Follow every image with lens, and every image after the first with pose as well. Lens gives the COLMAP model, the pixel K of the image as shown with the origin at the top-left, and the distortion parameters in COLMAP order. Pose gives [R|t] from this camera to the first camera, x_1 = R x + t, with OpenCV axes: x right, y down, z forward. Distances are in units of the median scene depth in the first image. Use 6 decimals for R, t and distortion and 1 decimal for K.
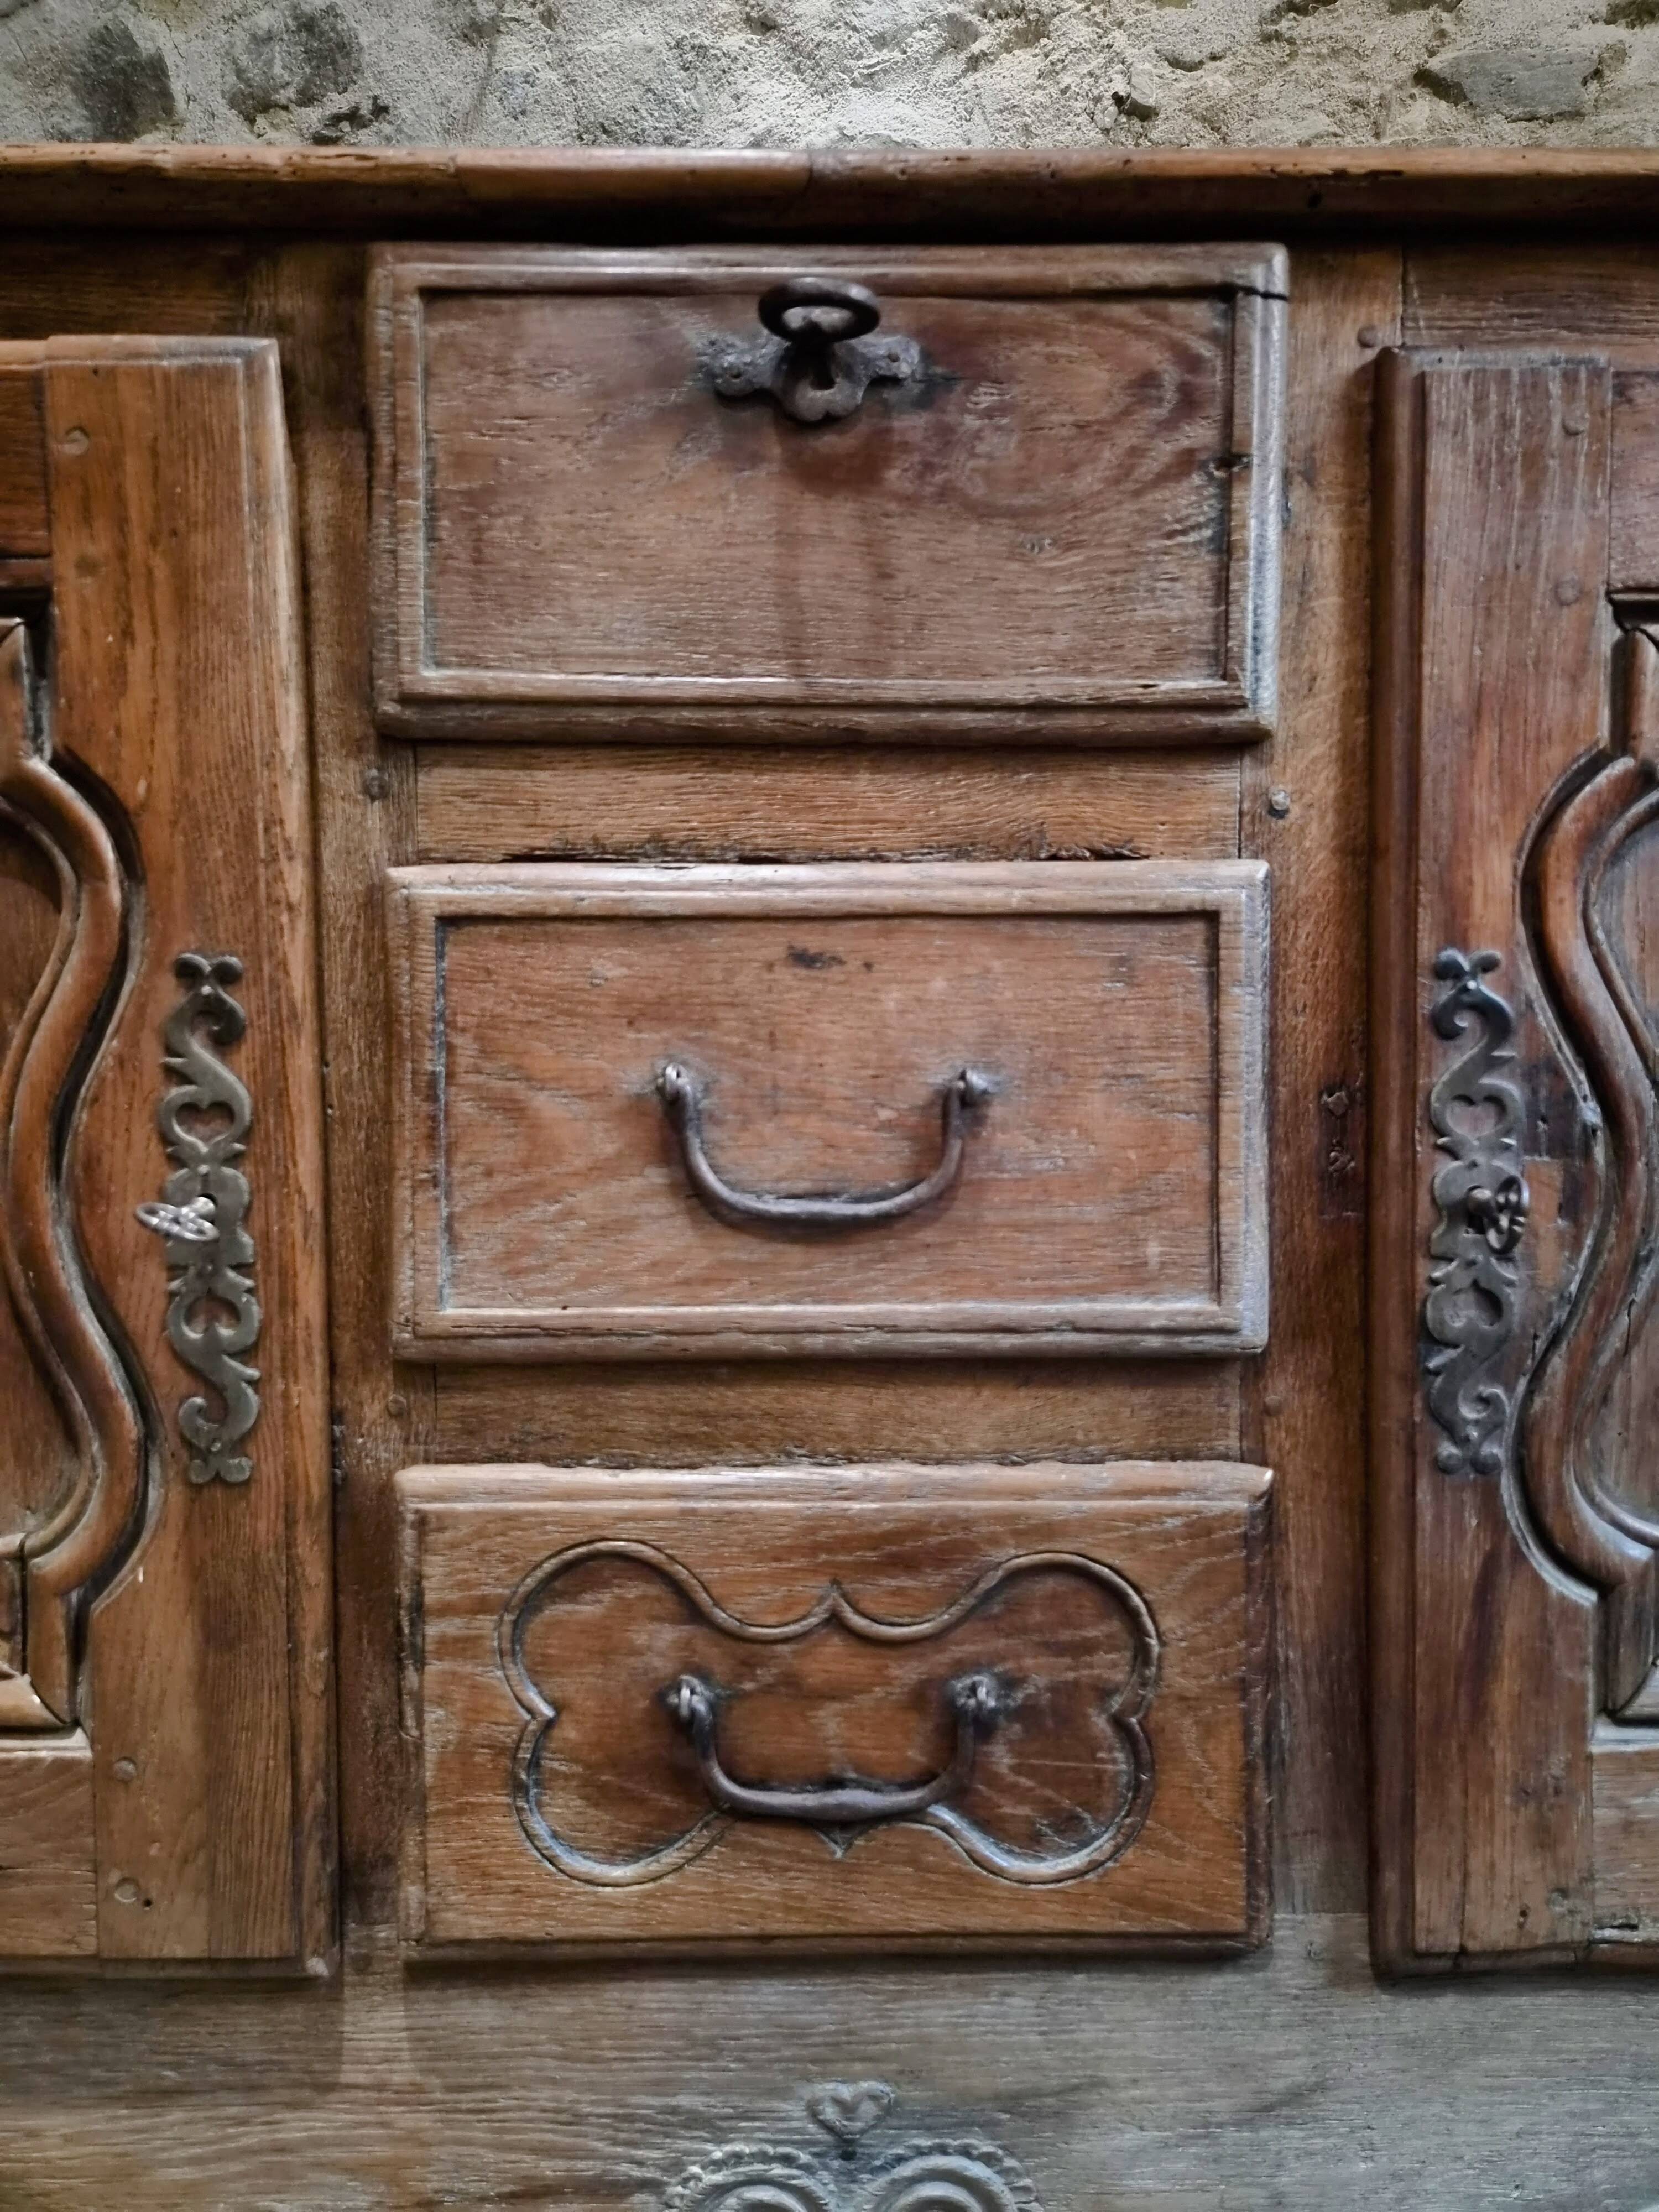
lens RADIAL K [[1502.7, 0, 850.8], [0, 1502.7, 1095.6], [0, 0, 1]] dist [0.050858, -0.038334]
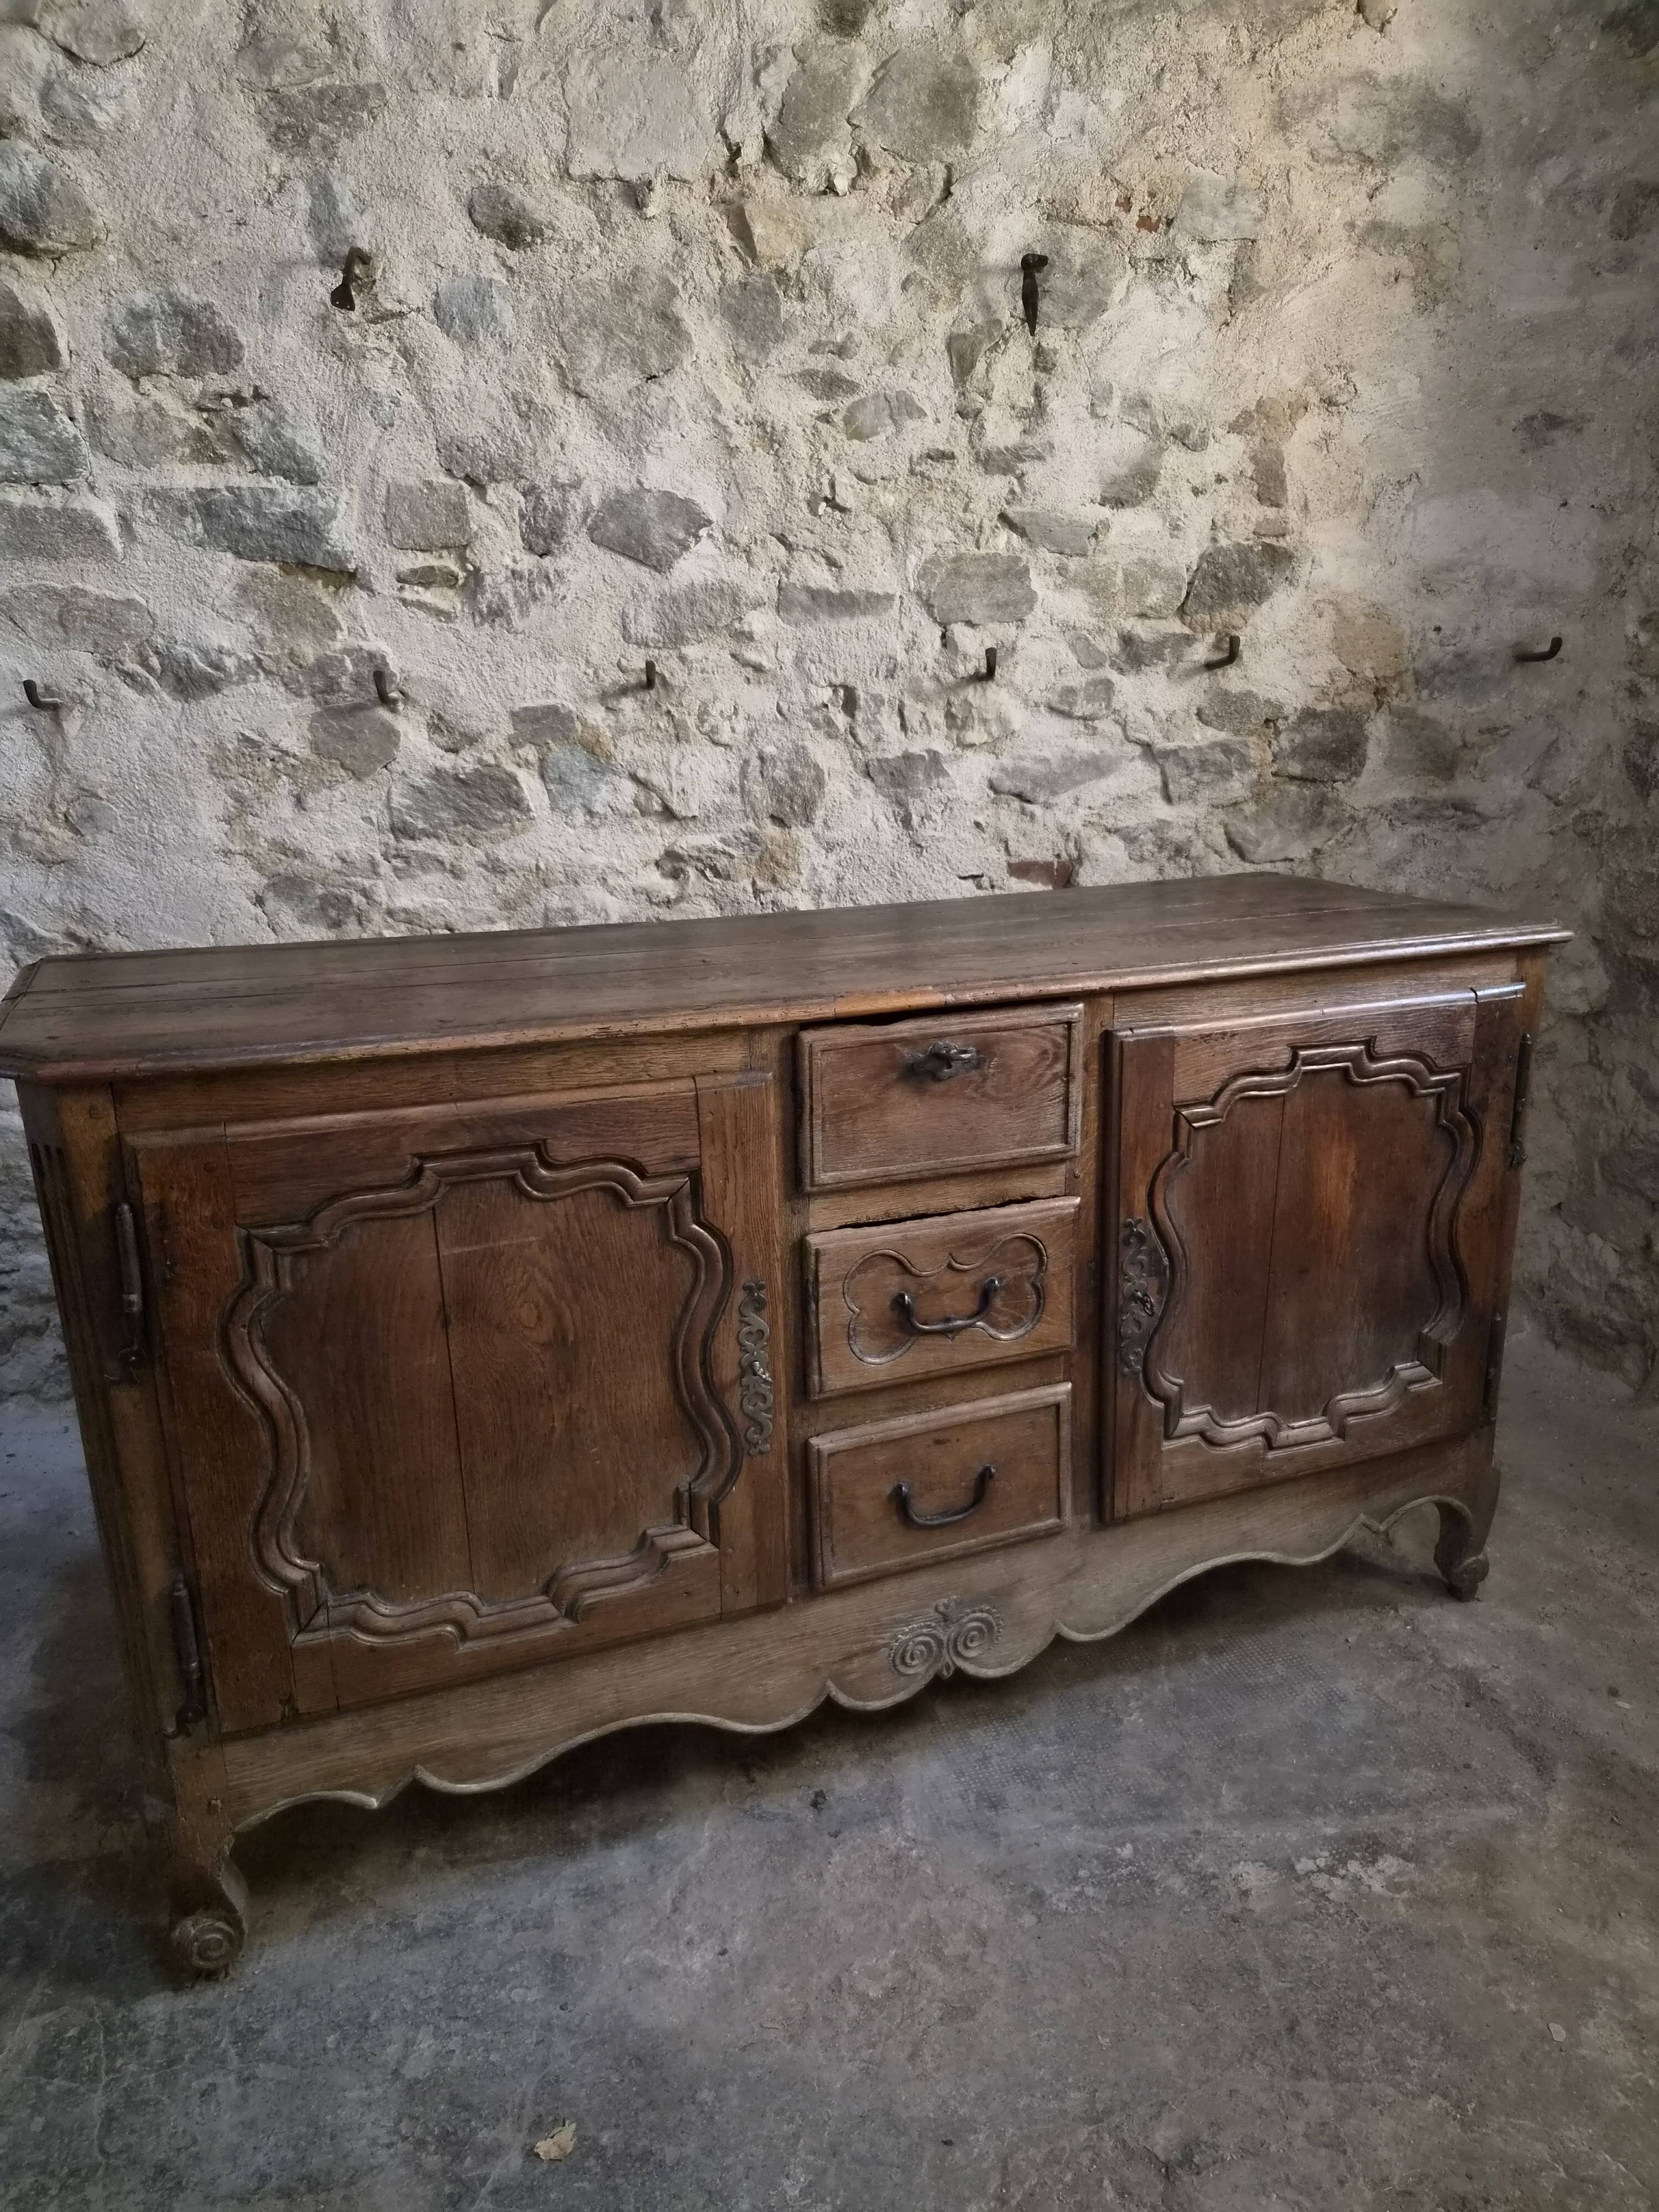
lens RADIAL K [[1494.2, 0, 836.0], [0, 1494.2, 1123.3], [0, 0, 1]] dist [0.062392, -0.050724]
pose [[0.927792, -0.111072, 0.356180, -1.203949], [0.034913, 0.976316, 0.213513, -0.942123], [-0.371460, -0.185661, 0.909696, -1.496193]]
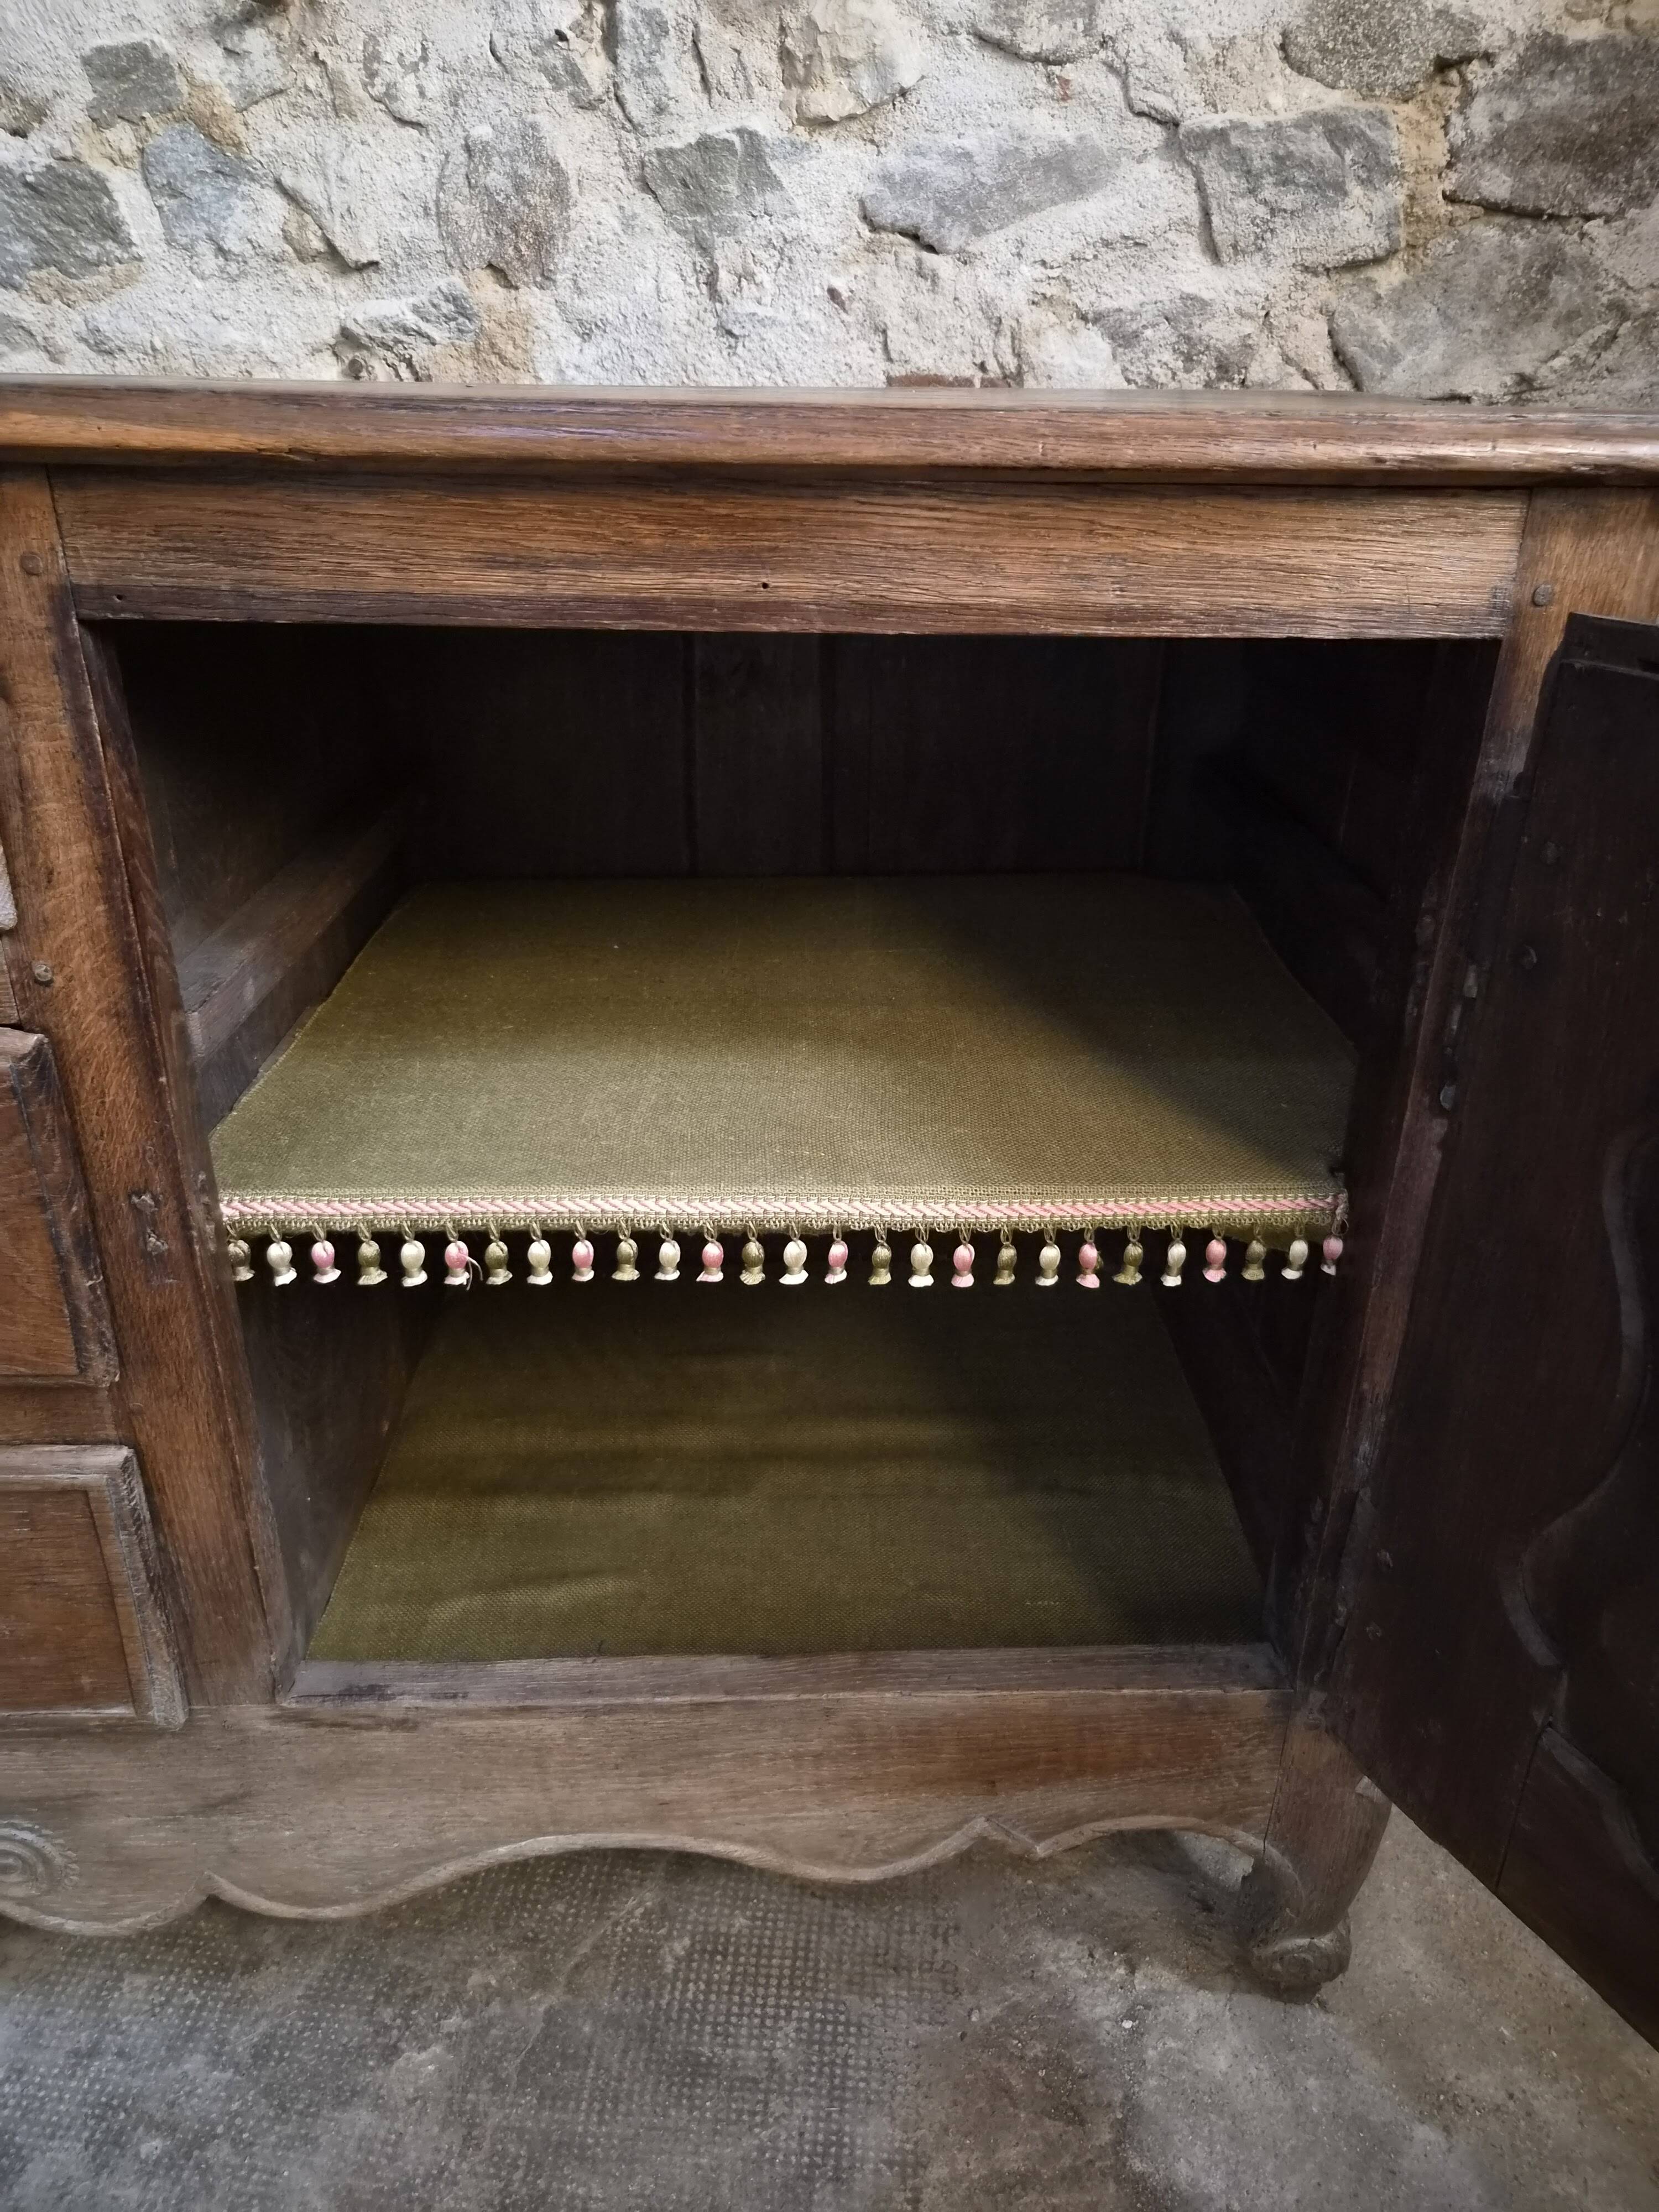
lens RADIAL K [[1501.1, 0, 839.2], [0, 1501.1, 1097.0], [0, 0, 1]] dist [0.061186, -0.050582]
pose [[0.999600, 0.014655, 0.024168, 0.870451], [-0.022625, 0.927372, 0.373455, -0.558155], [-0.016940, -0.373853, 0.927333, -0.124344]]
